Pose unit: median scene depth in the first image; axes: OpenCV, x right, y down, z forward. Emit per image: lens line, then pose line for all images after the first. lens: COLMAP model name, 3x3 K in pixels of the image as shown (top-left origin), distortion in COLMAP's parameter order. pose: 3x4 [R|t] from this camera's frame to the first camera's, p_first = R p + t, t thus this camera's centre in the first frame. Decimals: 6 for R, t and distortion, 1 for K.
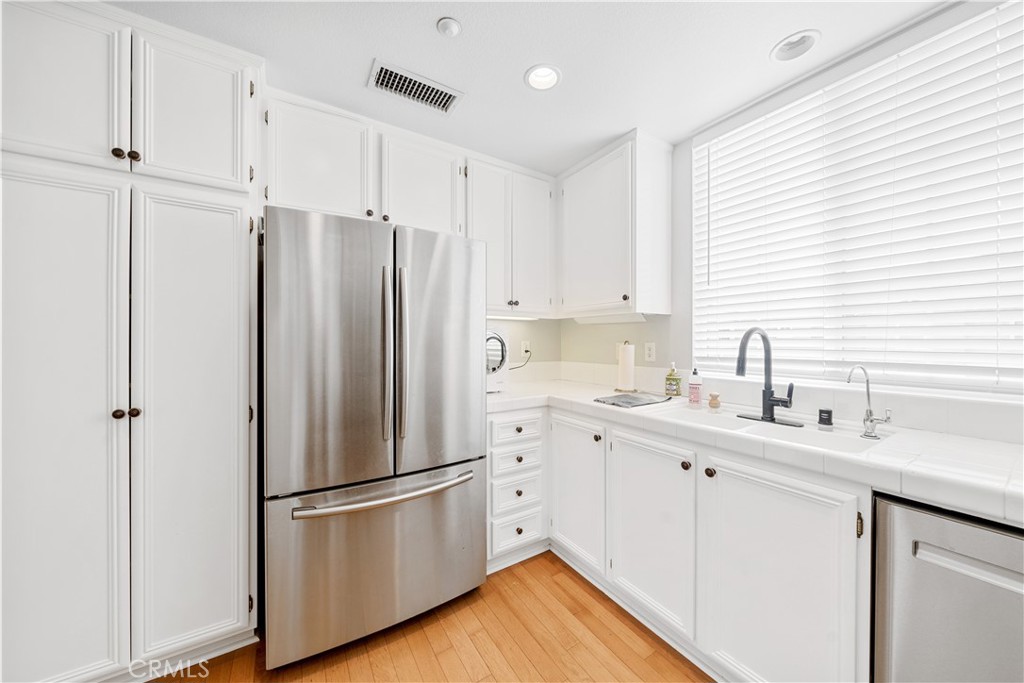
lens RADIAL K [[362.5, 0, 524.5], [0, 362.5, 343.5], [0, 0, 1]] dist [-0.000188, -0.000114]
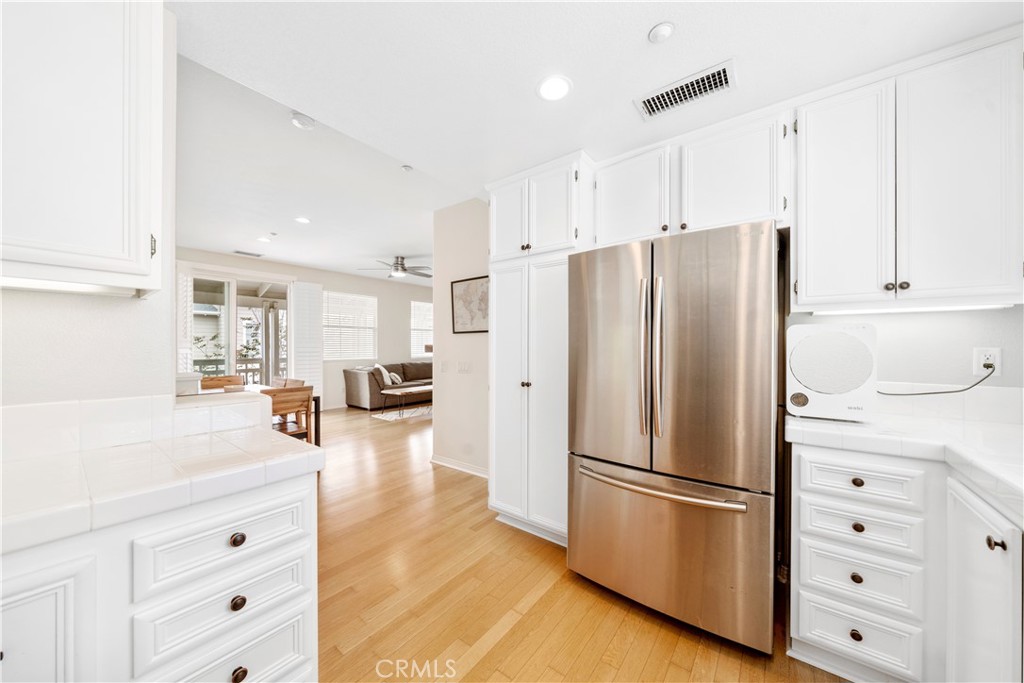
lens RADIAL K [[356.7, 0, 518.0], [0, 356.7, 345.6], [0, 0, 1]] dist [0.000685, 0.000049]
pose [[0.339531, 0.008099, -0.940560, 0.426303], [-0.003393, 0.999967, 0.007386, -0.014515], [0.940589, 0.000684, 0.339547, 0.219595]]
